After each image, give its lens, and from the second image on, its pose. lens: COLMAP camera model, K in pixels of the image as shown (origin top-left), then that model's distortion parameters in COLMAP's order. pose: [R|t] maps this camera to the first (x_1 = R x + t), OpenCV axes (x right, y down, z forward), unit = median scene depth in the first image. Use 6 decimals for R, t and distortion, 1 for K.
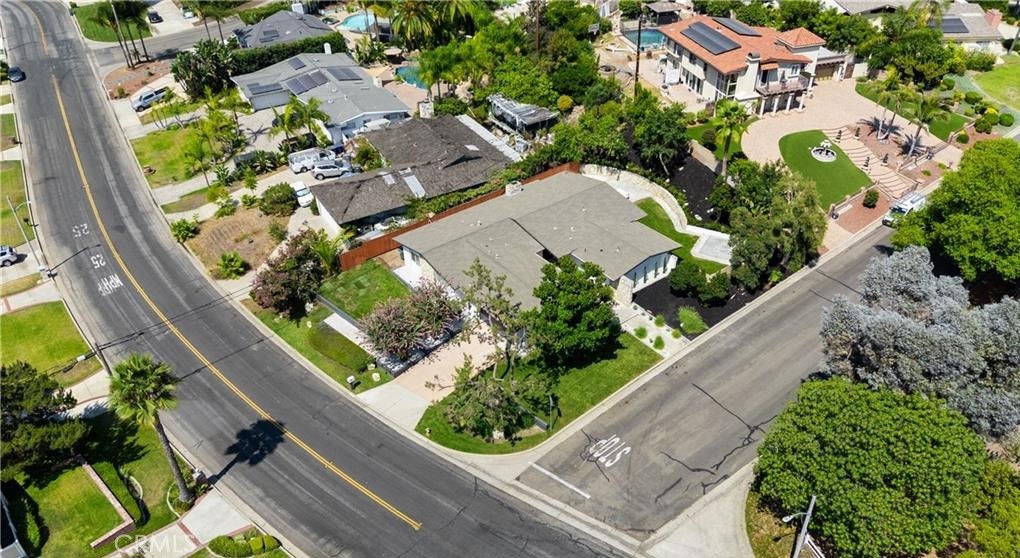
lens RADIAL K [[753.3, 0, 514.7], [0, 753.3, 291.5], [0, 0, 1]] dist [0.063769, -0.055547]
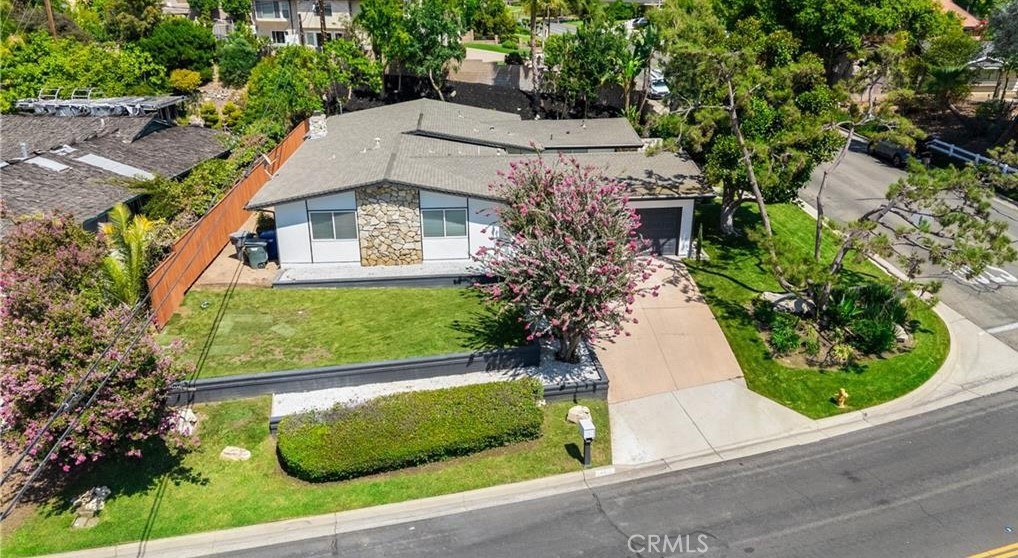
lens RADIAL K [[751.8, 0, 513.6], [0, 751.8, 291.5], [0, 0, 1]] dist [0.063769, -0.055547]
pose [[0.551775, -0.297998, 0.778936, -0.468820], [0.488921, 0.872236, -0.012645, 0.049065], [-0.675648, 0.387816, 0.626976, 0.765619]]
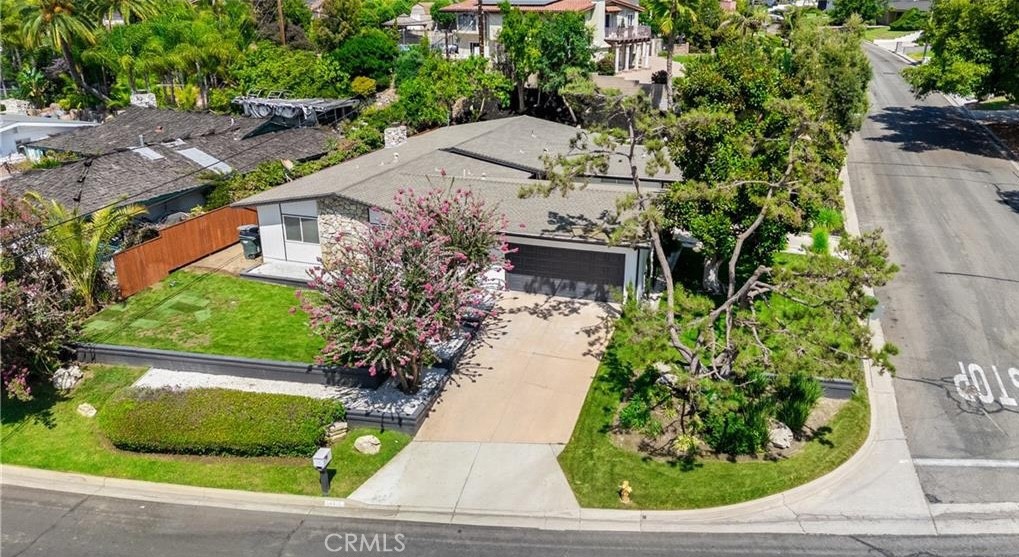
lens RADIAL K [[752.6, 0, 514.2], [0, 752.6, 291.0], [0, 0, 1]] dist [0.063769, -0.055547]
pose [[0.845599, -0.186317, 0.500249, -0.294611], [0.309909, 0.934362, -0.175854, 0.129992], [-0.434649, 0.303734, 0.847836, 0.625932]]
